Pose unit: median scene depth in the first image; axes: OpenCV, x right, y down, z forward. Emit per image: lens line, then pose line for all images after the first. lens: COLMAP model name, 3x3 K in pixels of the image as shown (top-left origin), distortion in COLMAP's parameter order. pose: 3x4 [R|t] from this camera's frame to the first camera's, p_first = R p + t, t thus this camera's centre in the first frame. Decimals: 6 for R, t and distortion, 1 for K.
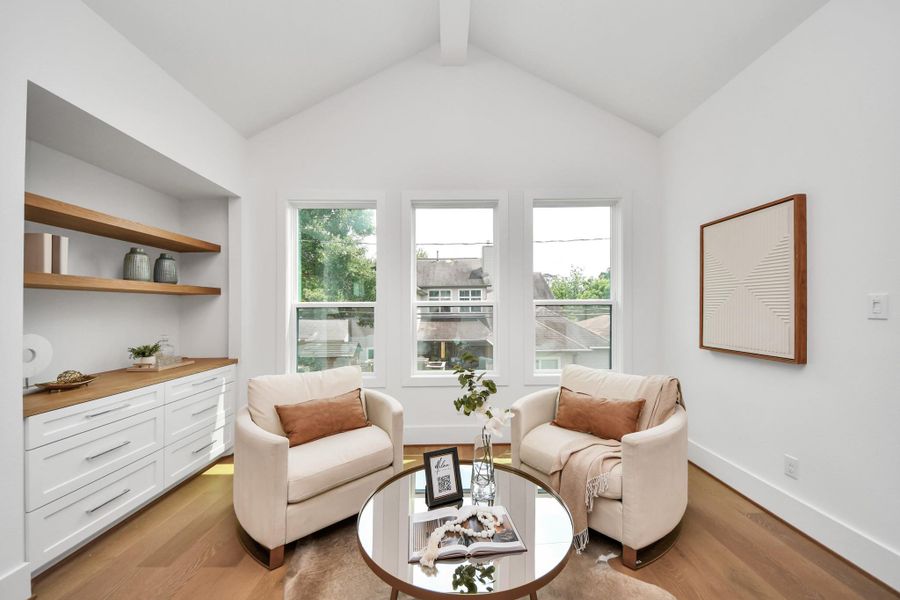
lens RADIAL K [[315.7, 0, 447.6], [0, 315.7, 307.0], [0, 0, 1]] dist [0.000312, -0.000089]
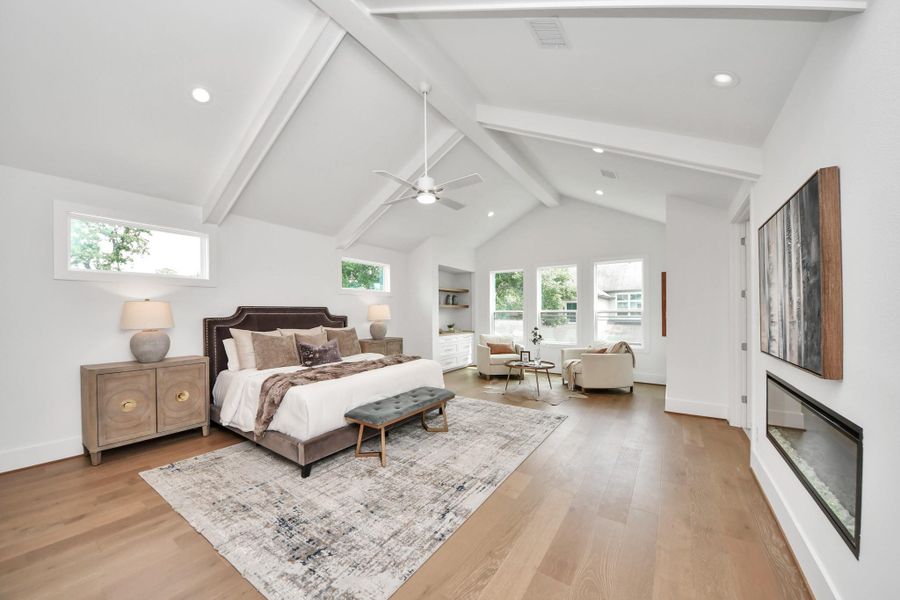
lens RADIAL K [[315.7, 0, 447.6], [0, 315.7, 307.0], [0, 0, 1]] dist [0.000312, -0.000089]
pose [[0.816240, -0.012478, -0.577578, 0.706799], [0.005716, 0.999892, -0.013525, -0.008902], [0.577685, 0.007738, 0.816223, -1.332404]]
